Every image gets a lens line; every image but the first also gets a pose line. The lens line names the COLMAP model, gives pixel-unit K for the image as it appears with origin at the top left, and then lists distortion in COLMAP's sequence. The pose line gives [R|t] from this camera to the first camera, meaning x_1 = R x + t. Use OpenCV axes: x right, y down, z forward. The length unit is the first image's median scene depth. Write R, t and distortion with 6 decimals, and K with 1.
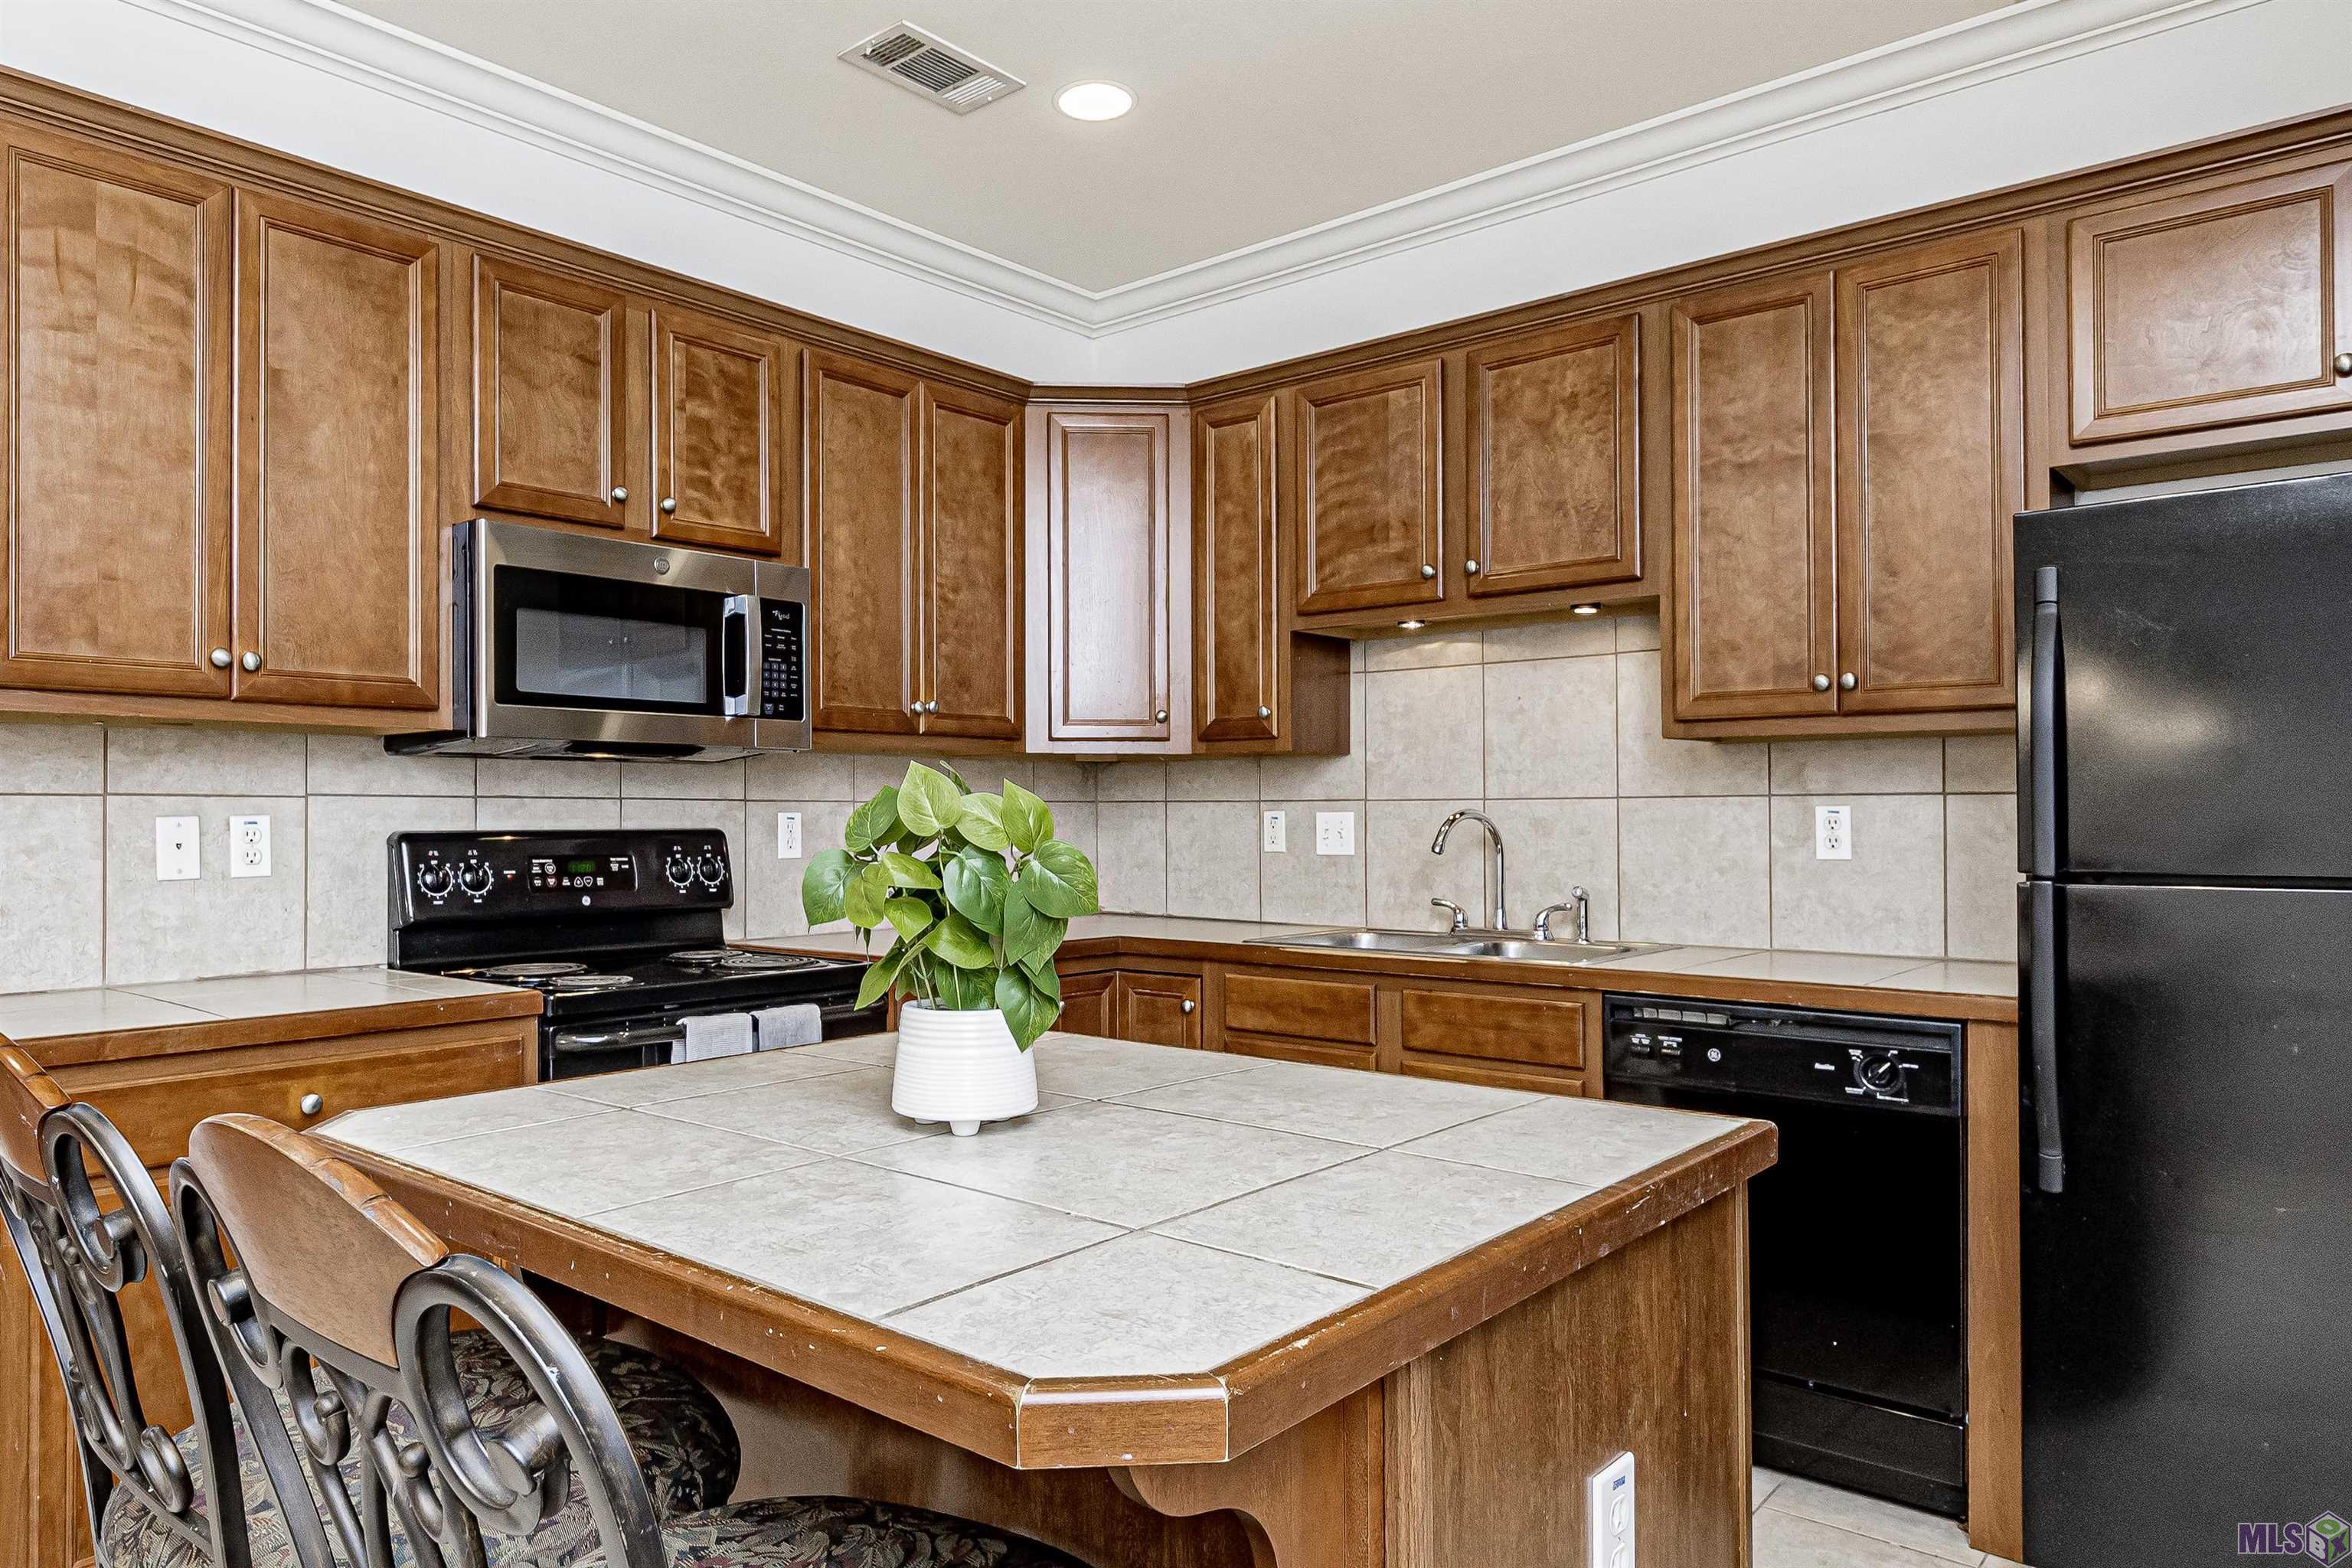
lens RADIAL K [[1479.2, 0, 1155.5], [0, 1479.2, 793.3], [0, 0, 1]] dist [-0.003393, -0.001015]
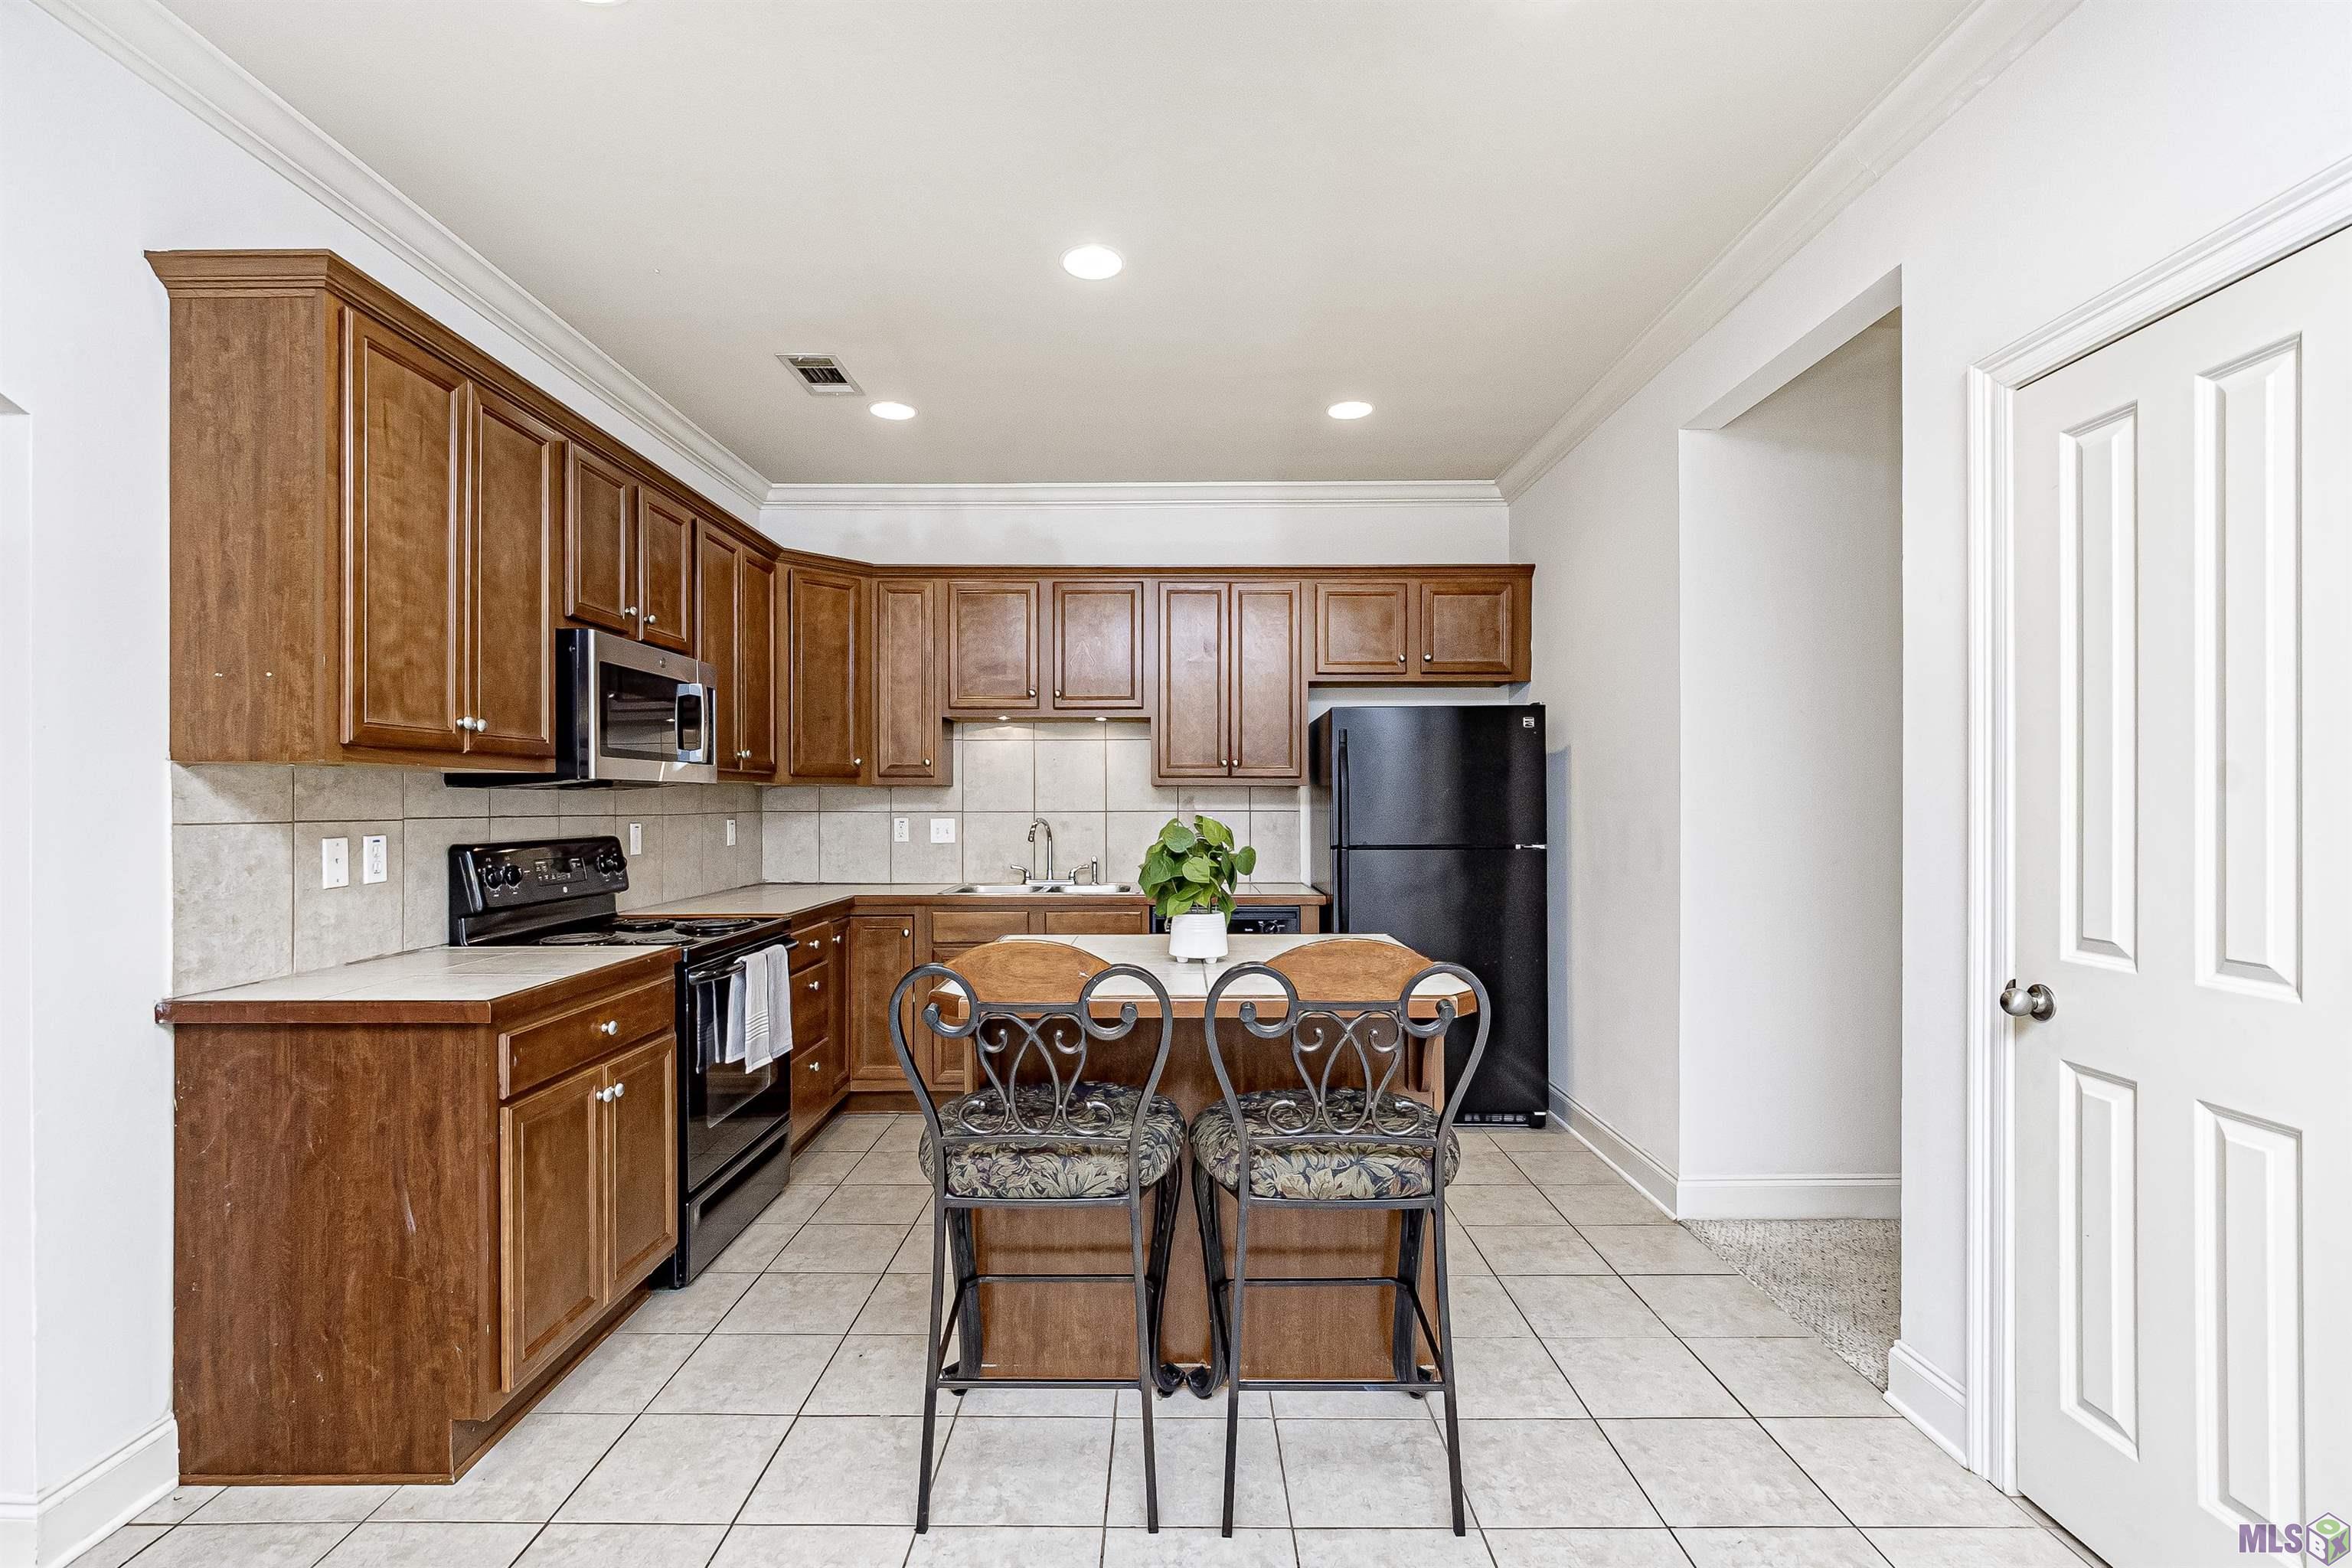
lens RADIAL K [[1059.6, 0, 1177.1], [0, 1059.6, 797.6], [0, 0, 1]] dist [-0.003452, -0.000591]
pose [[0.735708, 0.003691, 0.677289, -0.653578], [-0.010084, 0.999934, 0.005503, -0.027425], [-0.677224, -0.010878, 0.735696, -0.143548]]
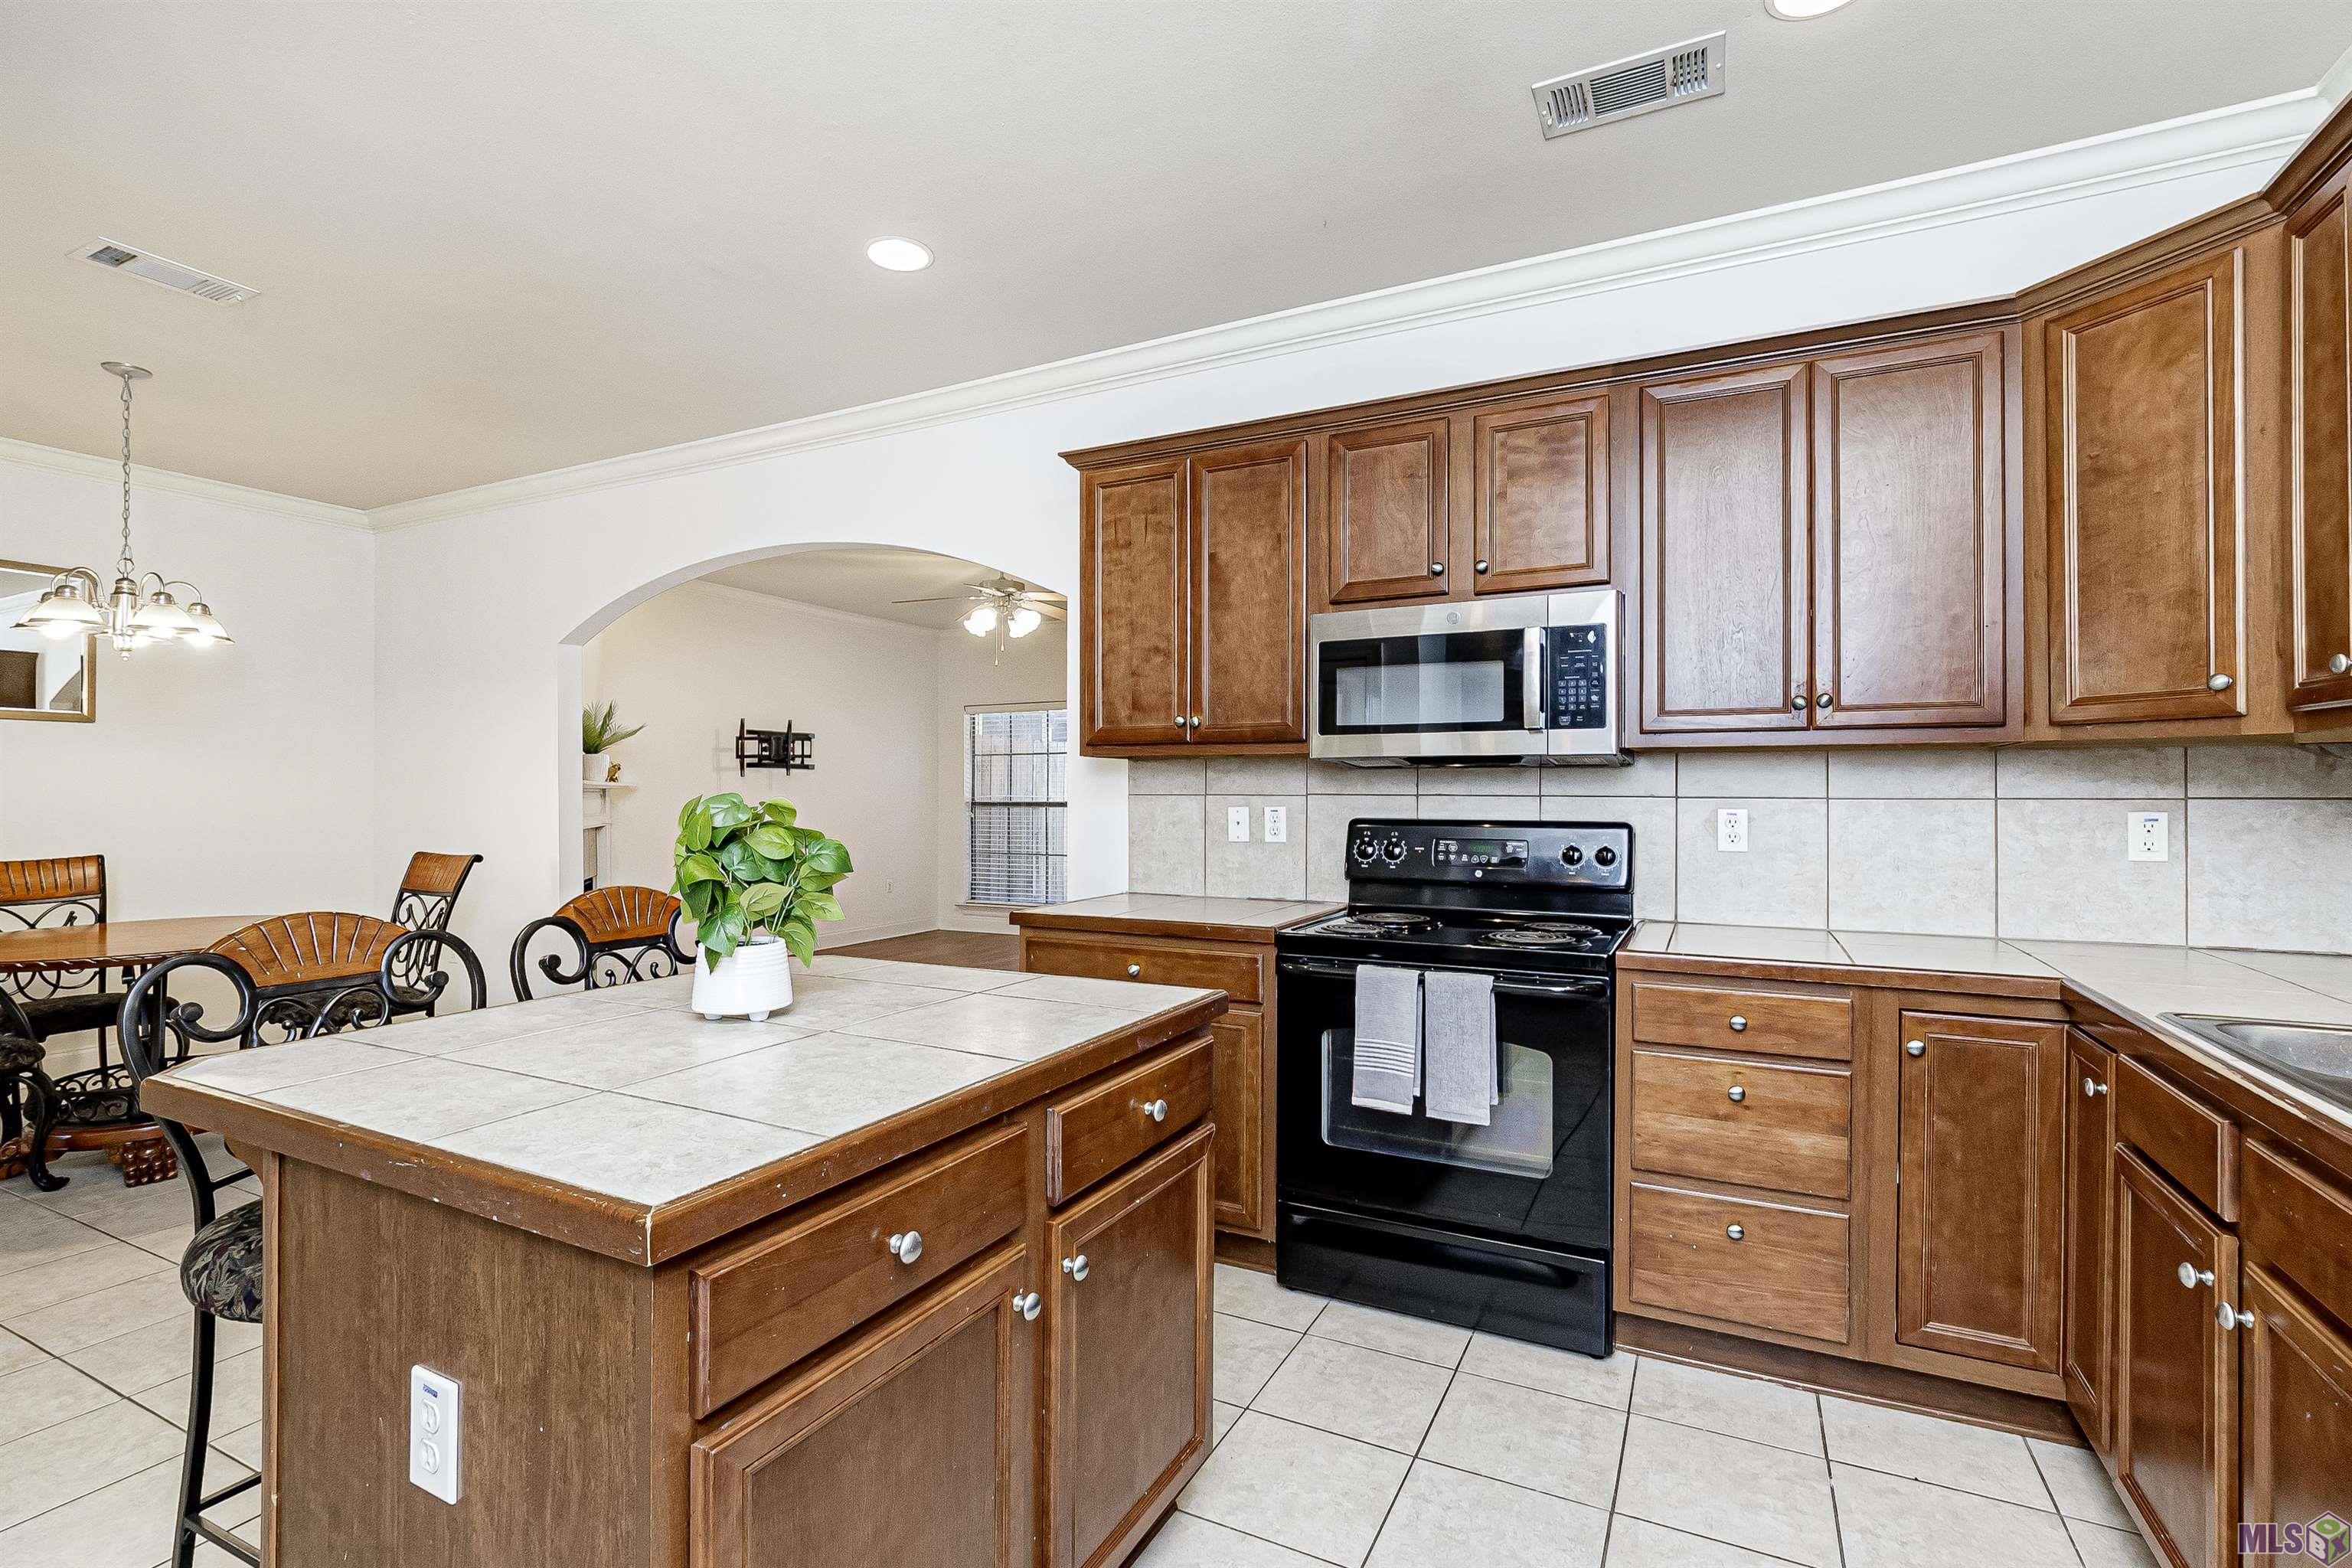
lens RADIAL K [[1059.6, 0, 1172.0], [0, 1059.6, 783.4], [0, 0, 1]] dist [-0.003452, -0.000591]
pose [[0.251628, -0.004561, -0.967813, 0.494336], [0.010911, 0.999939, -0.001875, -0.009977], [0.967763, -0.010088, 0.251662, 0.519624]]
